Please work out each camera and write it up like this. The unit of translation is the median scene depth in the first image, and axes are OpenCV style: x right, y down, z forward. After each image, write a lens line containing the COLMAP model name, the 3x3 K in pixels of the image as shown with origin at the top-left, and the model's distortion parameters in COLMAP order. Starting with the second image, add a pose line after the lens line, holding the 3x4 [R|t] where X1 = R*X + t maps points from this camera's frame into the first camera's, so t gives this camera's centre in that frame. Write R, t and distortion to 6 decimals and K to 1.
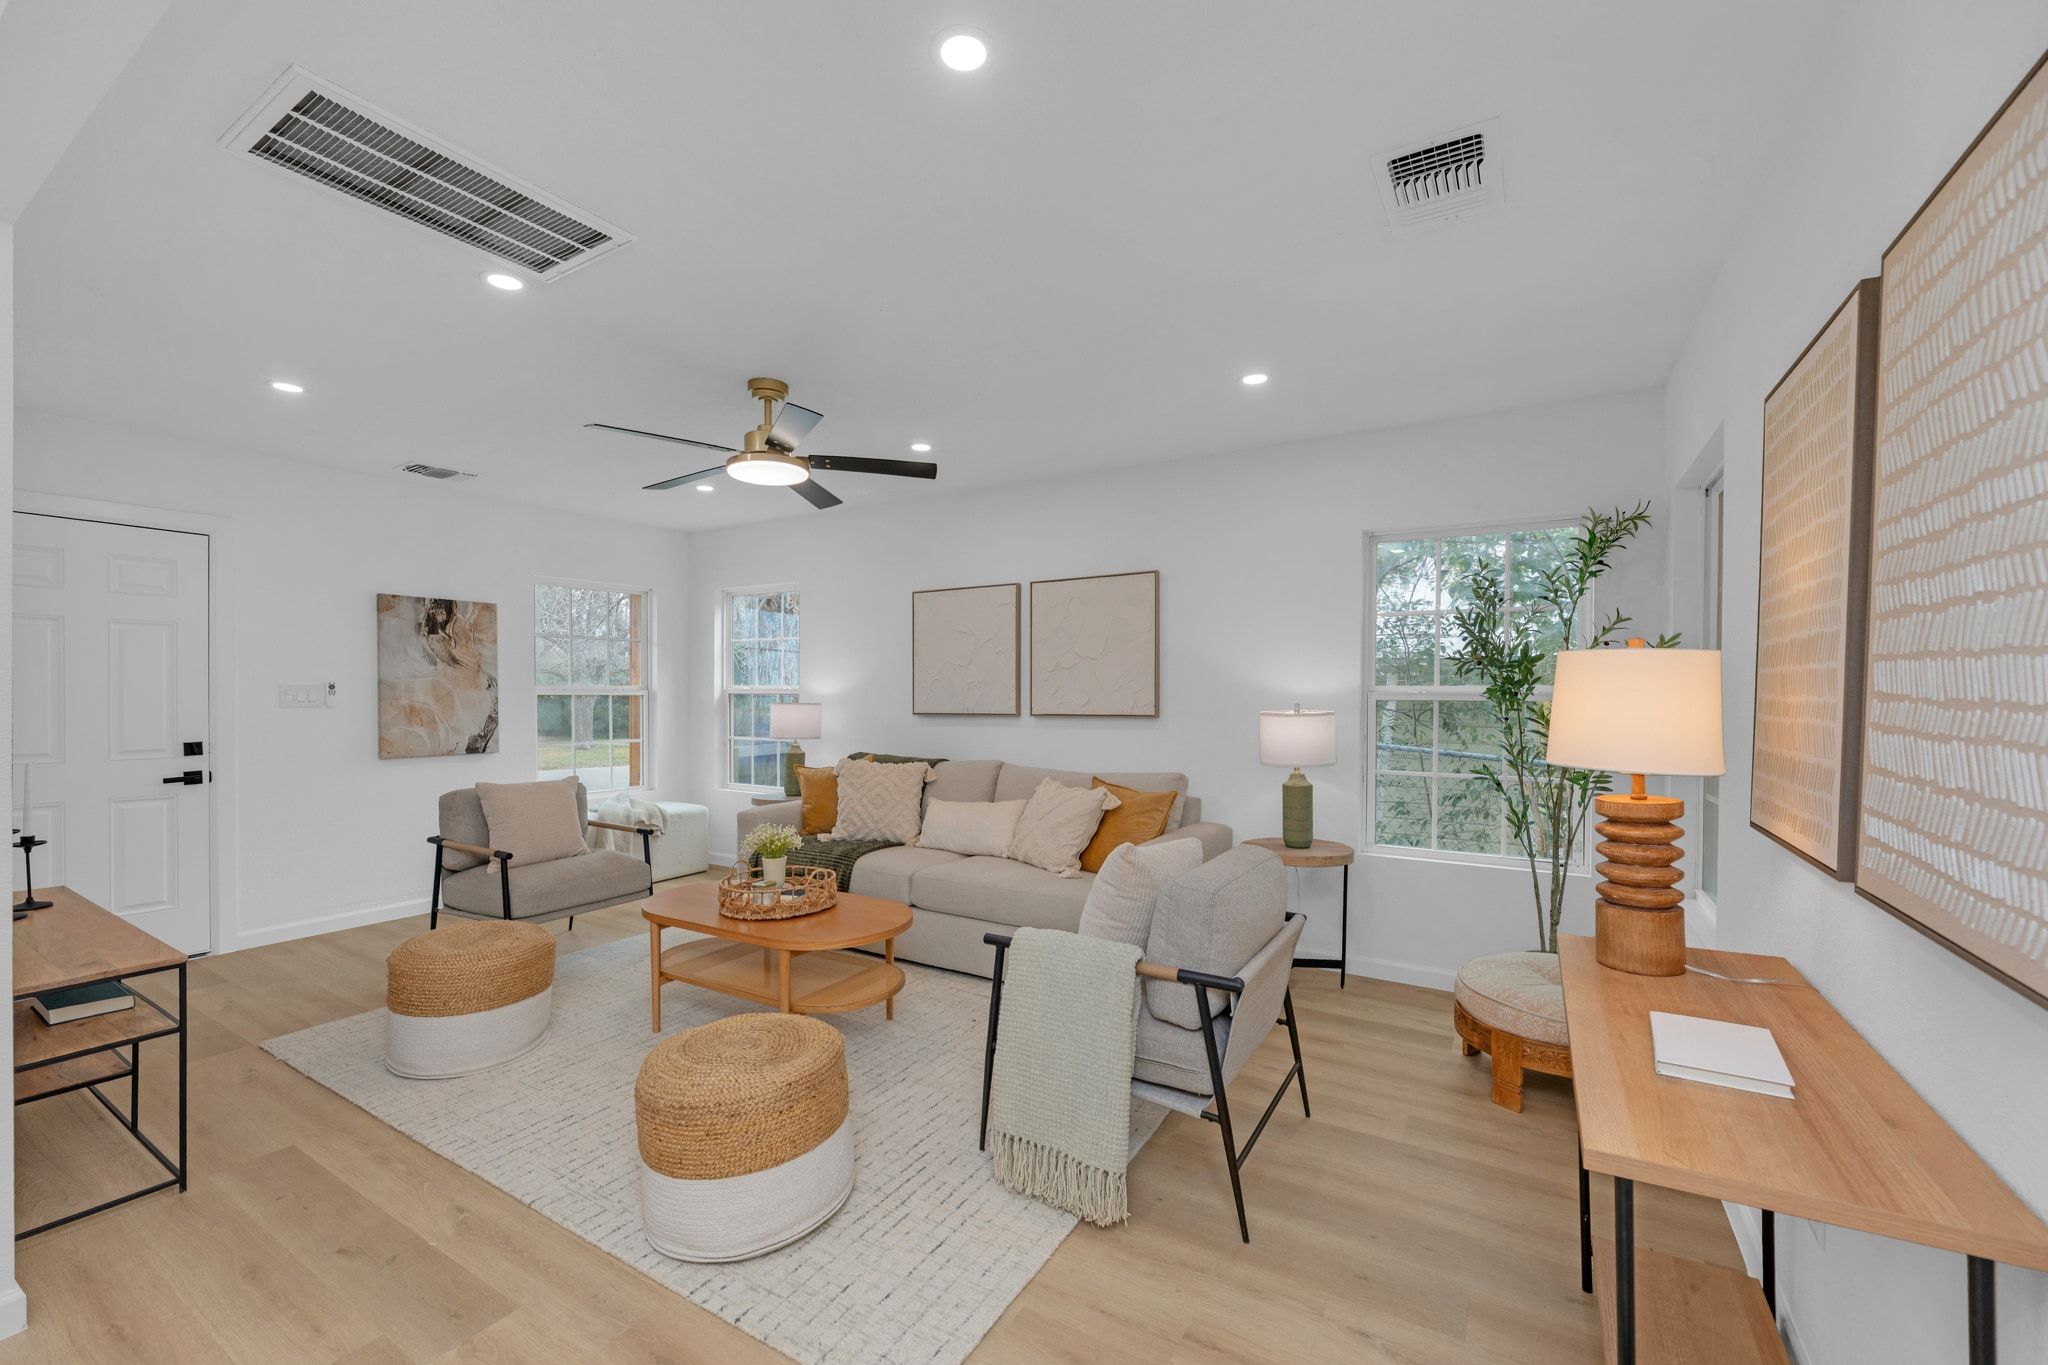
lens RADIAL K [[825.5, 0, 1035.0], [0, 825.5, 692.0], [0, 0, 1]] dist [0.000128, 0.000127]
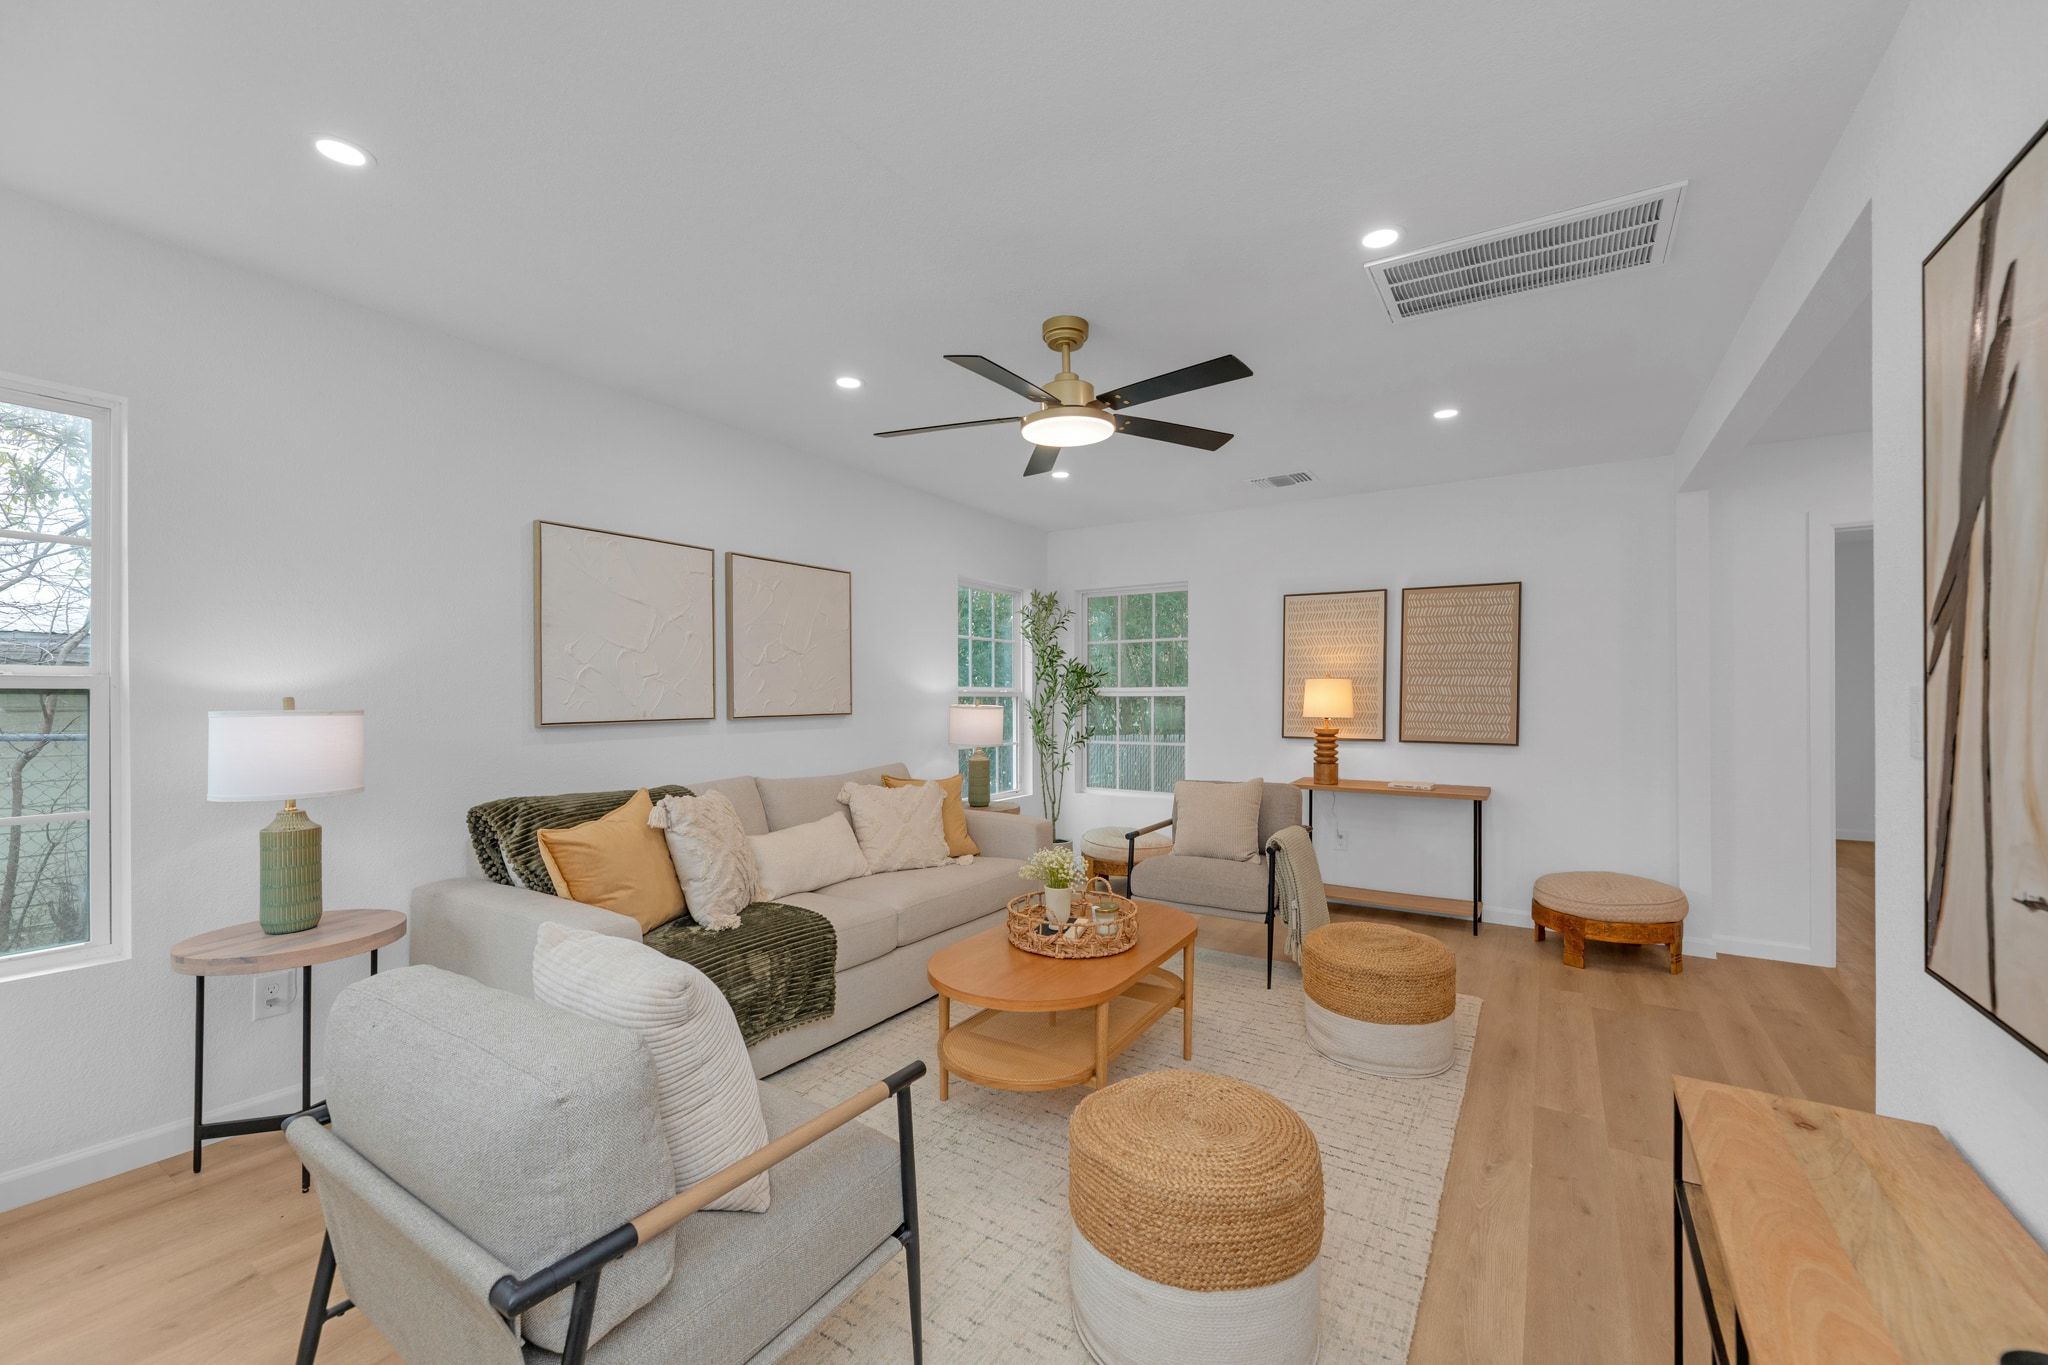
lens RADIAL K [[825.5, 0, 1035.0], [0, 825.5, 692.0], [0, 0, 1]] dist [0.000128, 0.000127]
pose [[0.022959, 0.011742, 0.999667, -0.821988], [0.005293, 0.999916, -0.011866, 0.012712], [-0.999722, 0.005564, 0.022895, 0.719732]]
